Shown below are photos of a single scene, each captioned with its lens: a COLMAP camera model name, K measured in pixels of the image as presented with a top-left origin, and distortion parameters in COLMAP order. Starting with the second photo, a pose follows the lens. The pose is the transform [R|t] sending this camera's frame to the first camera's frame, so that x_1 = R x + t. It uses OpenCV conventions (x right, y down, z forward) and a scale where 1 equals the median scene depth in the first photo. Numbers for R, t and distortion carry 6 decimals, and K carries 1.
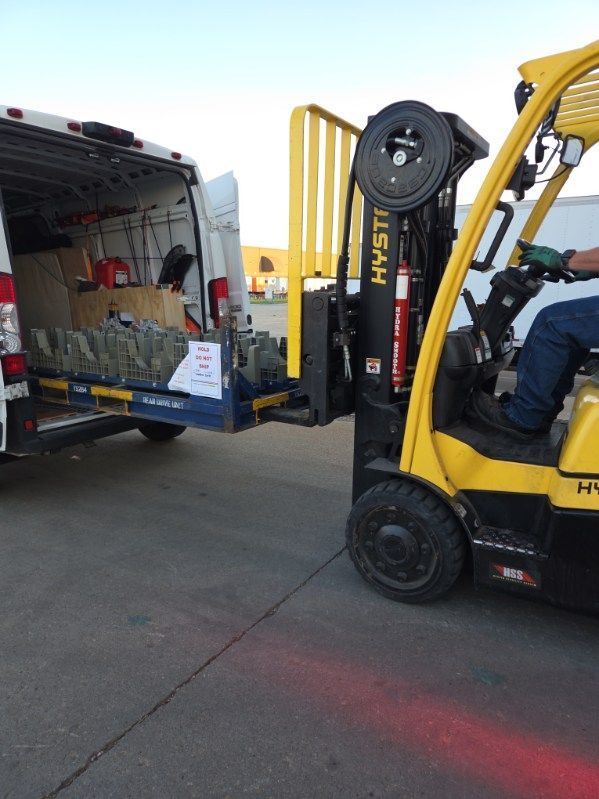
lens RADIAL K [[533.0, 0, 323.0], [0, 533.0, 395.2], [0, 0, 1]] dist [0.005293, 0.001535]
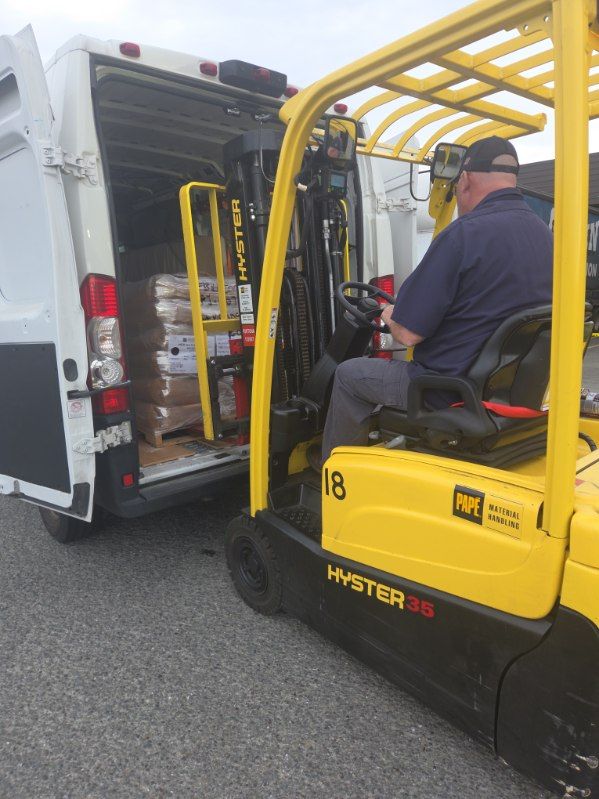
lens RADIAL K [[532.1, 0, 299.5], [0, 532.1, 399.5], [0, 0, 1]] dist [0.007856, -0.003638]
pose [[0.954844, 0.074172, -0.287700, -0.089636], [-0.064094, 0.996960, 0.044304, -0.080776], [0.290112, -0.023864, 0.956695, 0.277960]]
